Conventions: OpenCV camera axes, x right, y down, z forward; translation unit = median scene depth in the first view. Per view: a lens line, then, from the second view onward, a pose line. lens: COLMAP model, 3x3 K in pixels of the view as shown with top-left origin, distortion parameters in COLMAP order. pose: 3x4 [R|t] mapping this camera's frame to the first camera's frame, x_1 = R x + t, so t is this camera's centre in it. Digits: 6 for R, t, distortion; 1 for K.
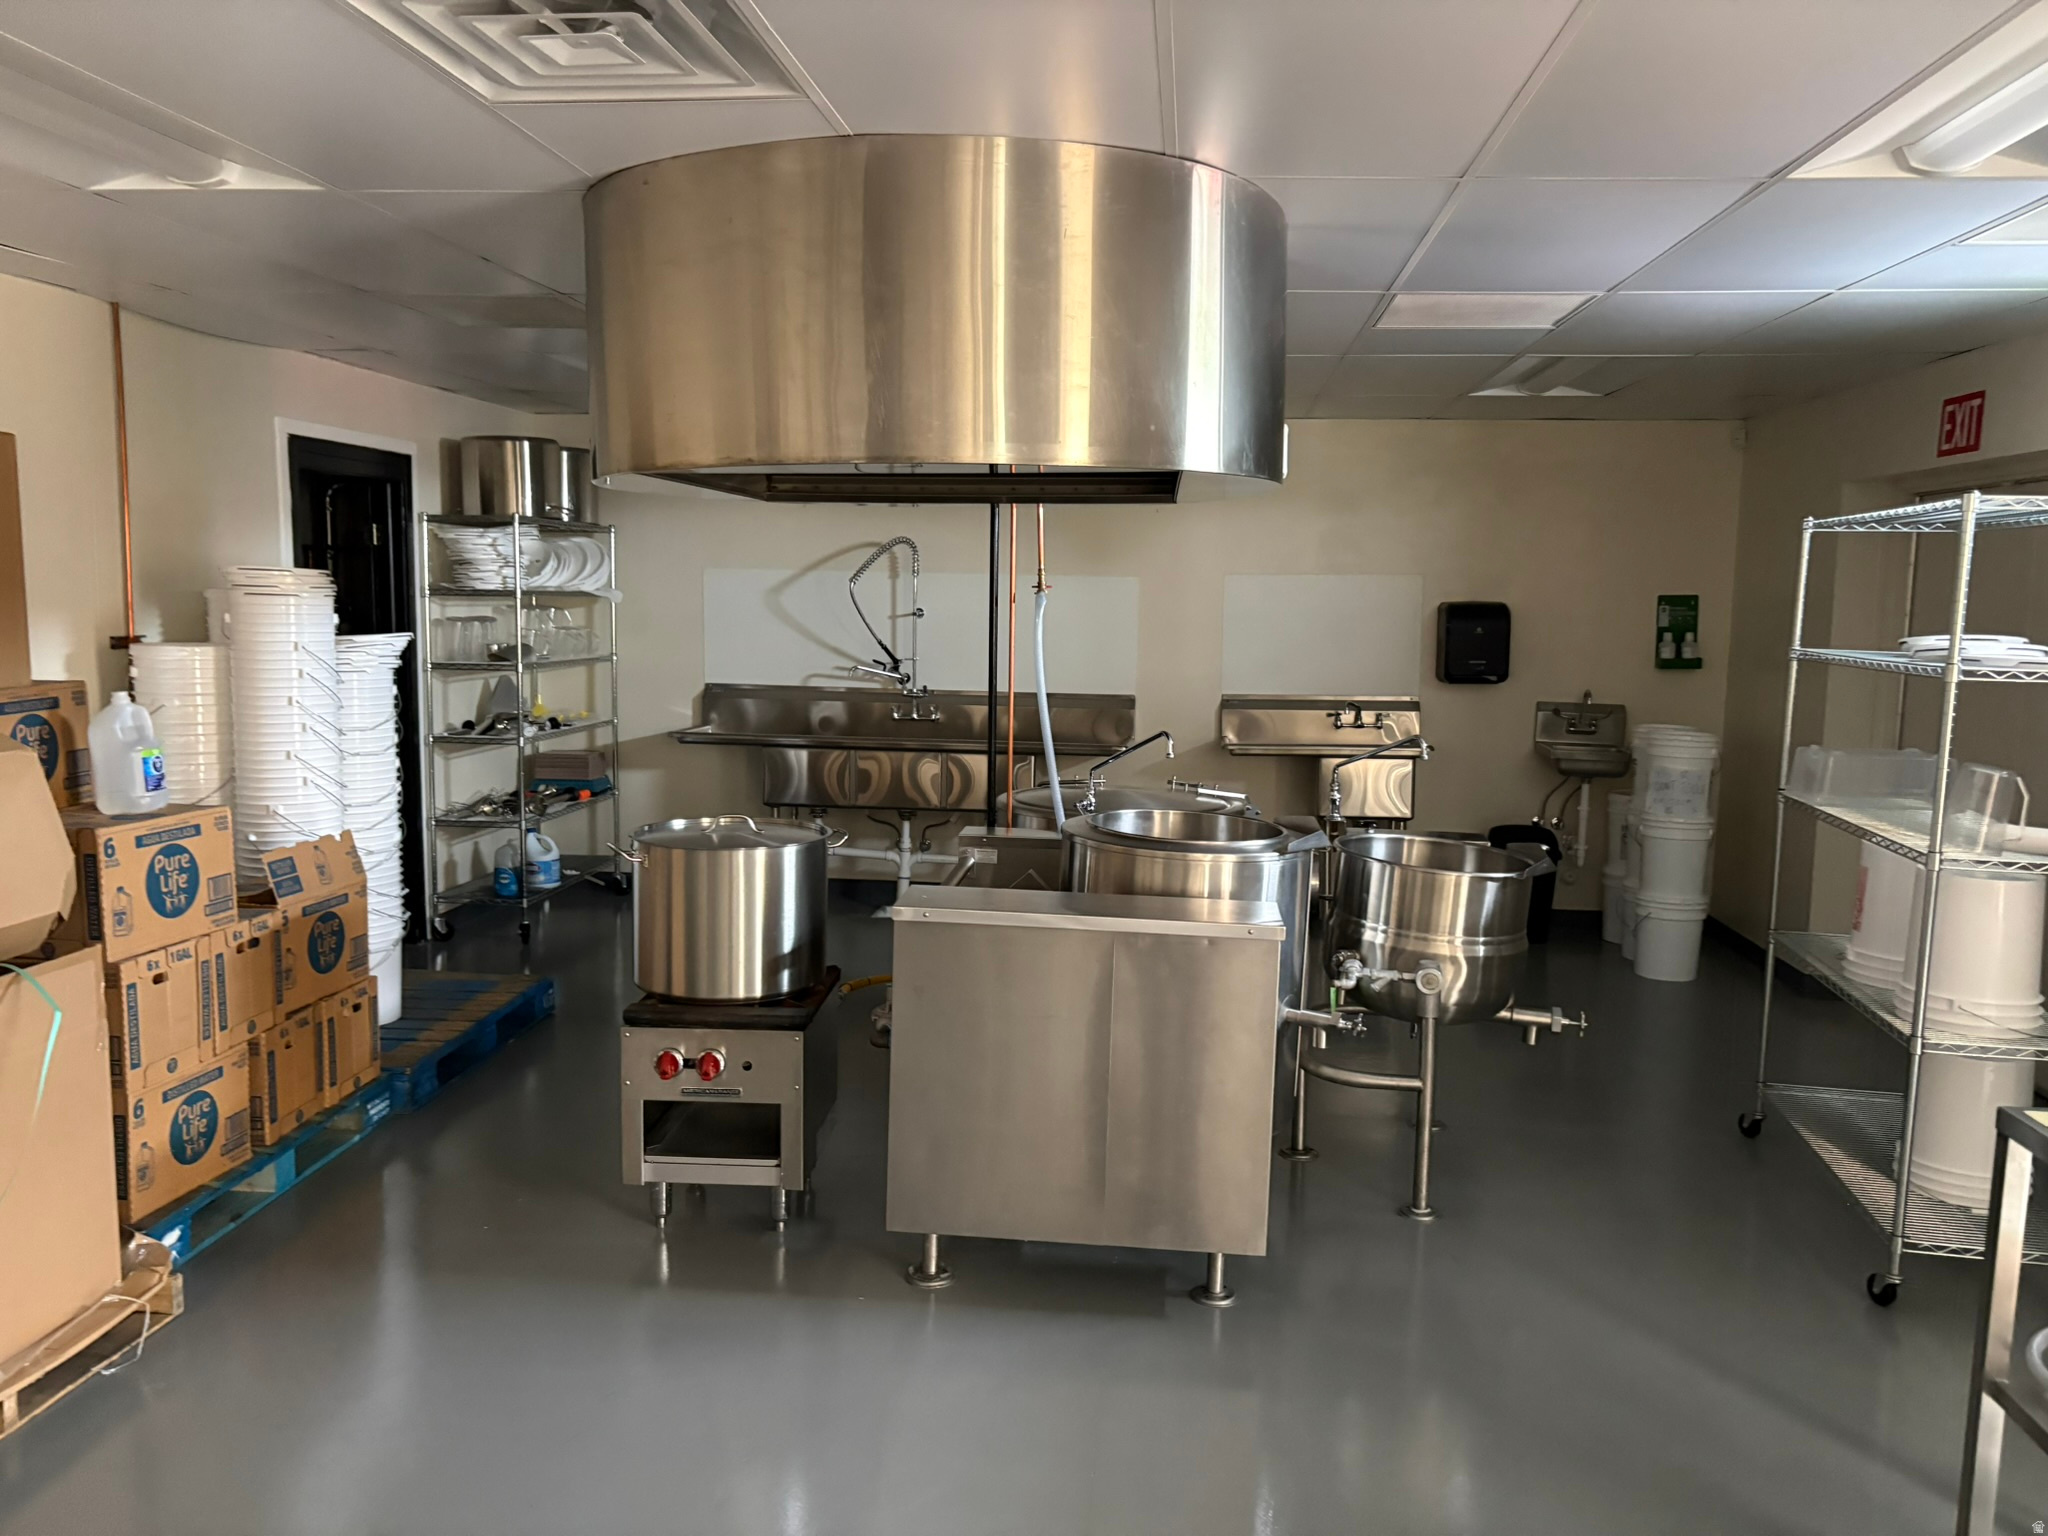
lens RADIAL K [[1536.8, 0, 1034.1], [0, 1536.8, 773.7], [0, 0, 1]] dist [0.032107, -0.038569]
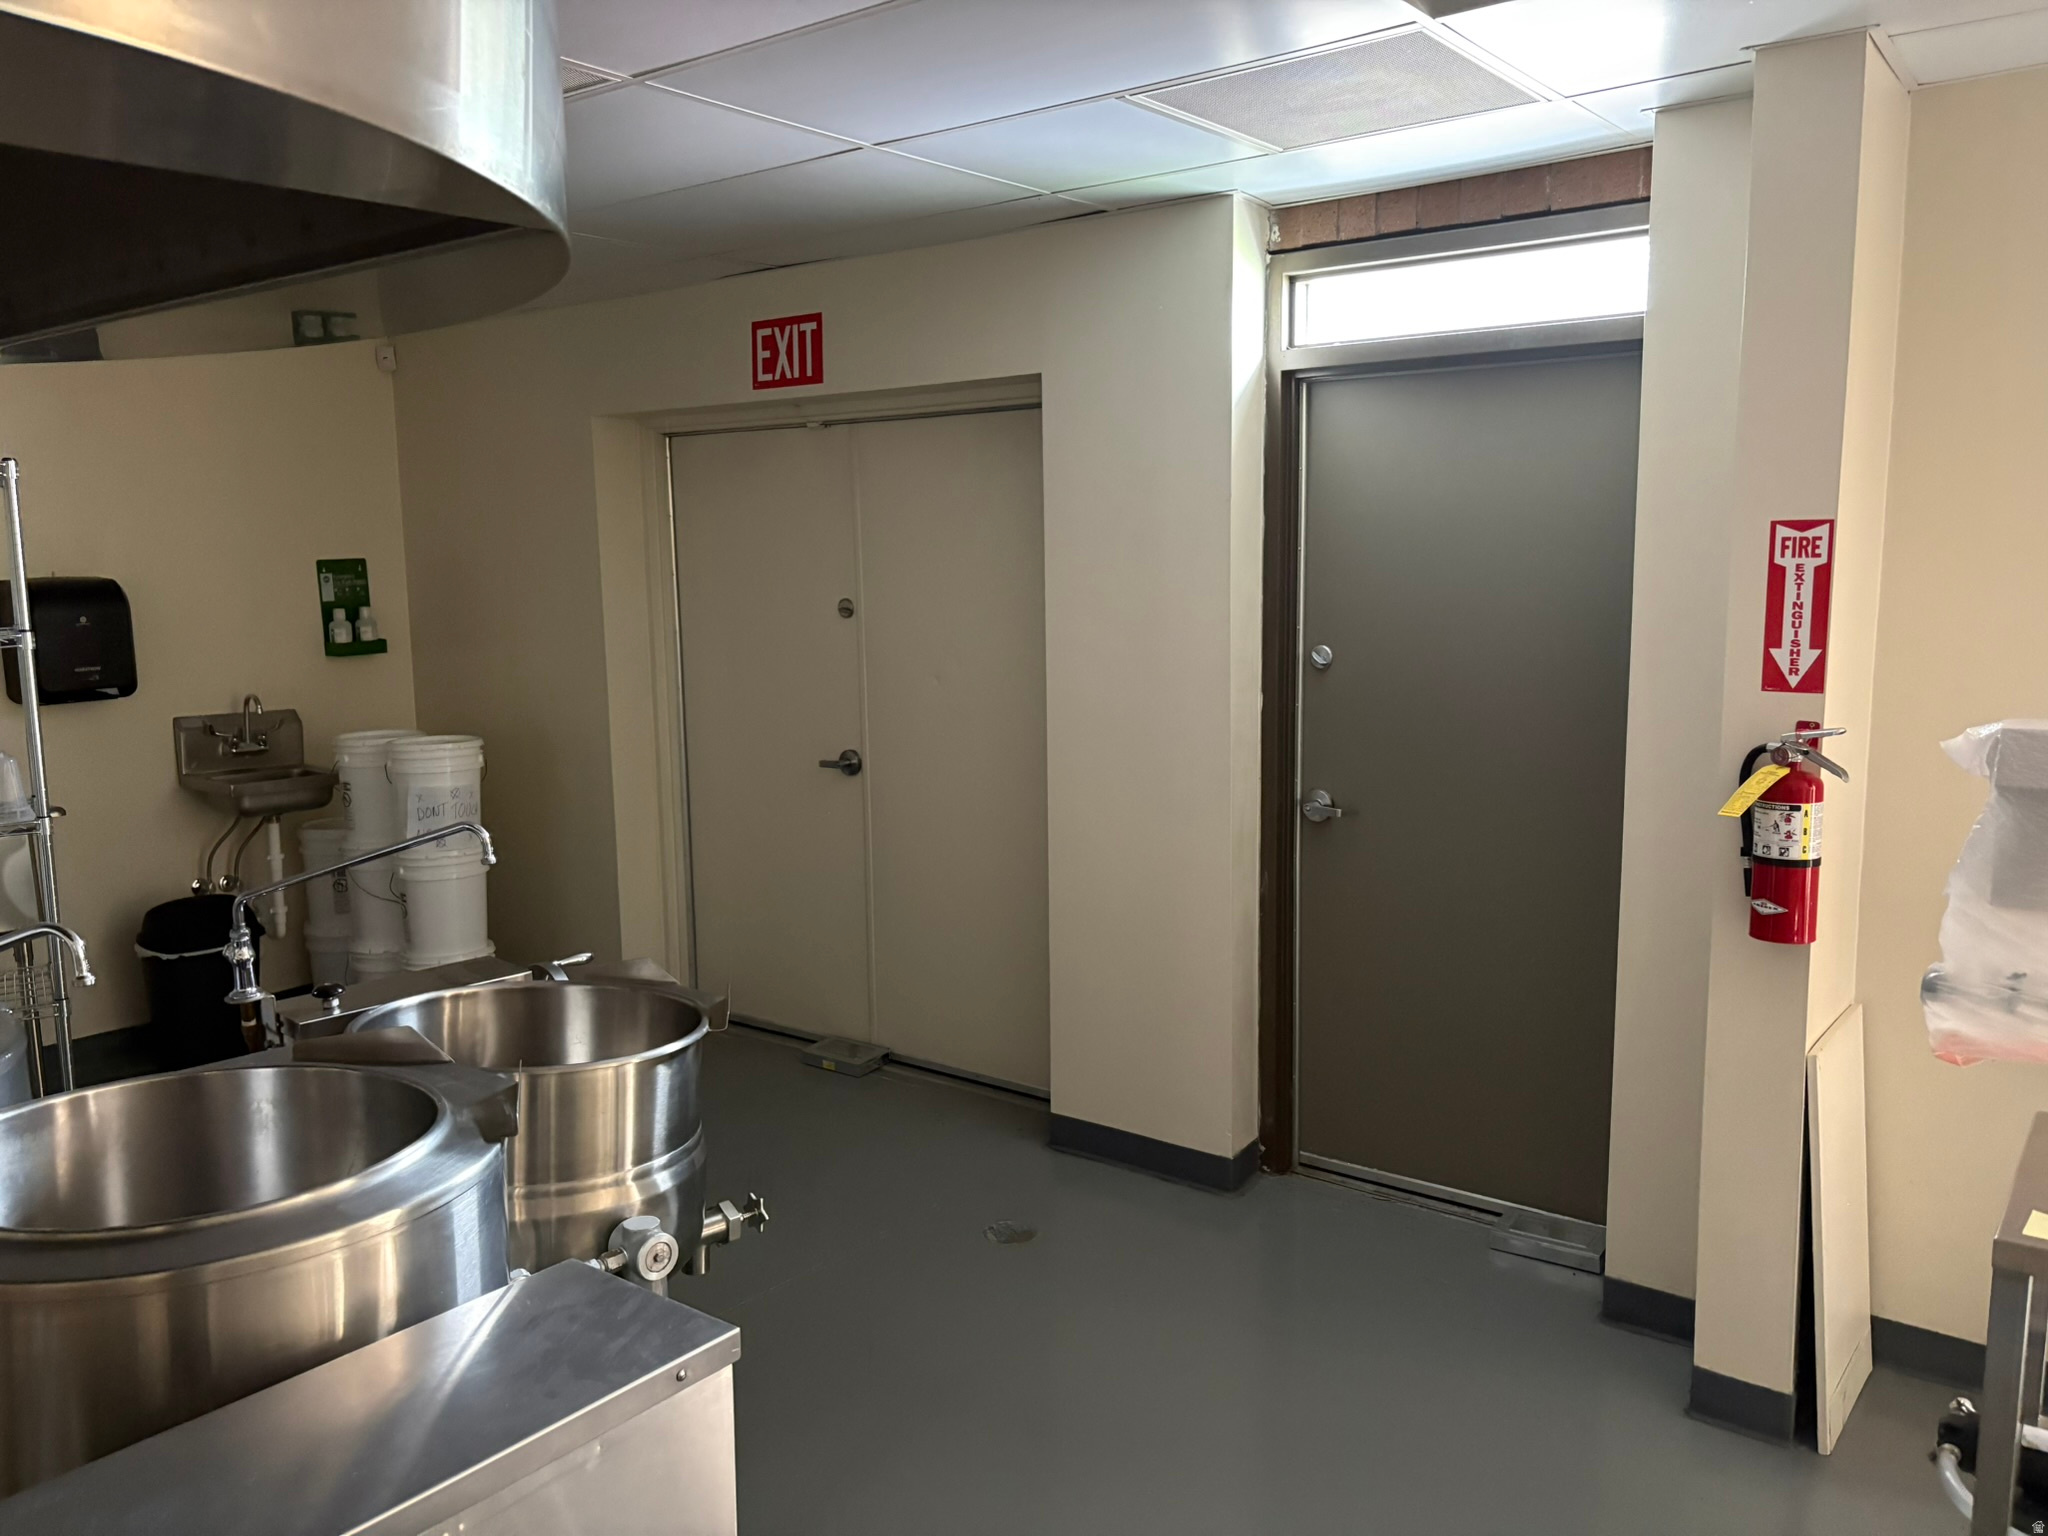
lens RADIAL K [[1536.8, 0, 1025.6], [0, 1536.8, 762.5], [0, 0, 1]] dist [0.032107, -0.038569]
pose [[0.533925, -0.141367, 0.833630, -0.100753], [0.124975, 0.988290, 0.087550, -0.074283], [-0.836244, 0.057438, 0.545340, 0.554340]]
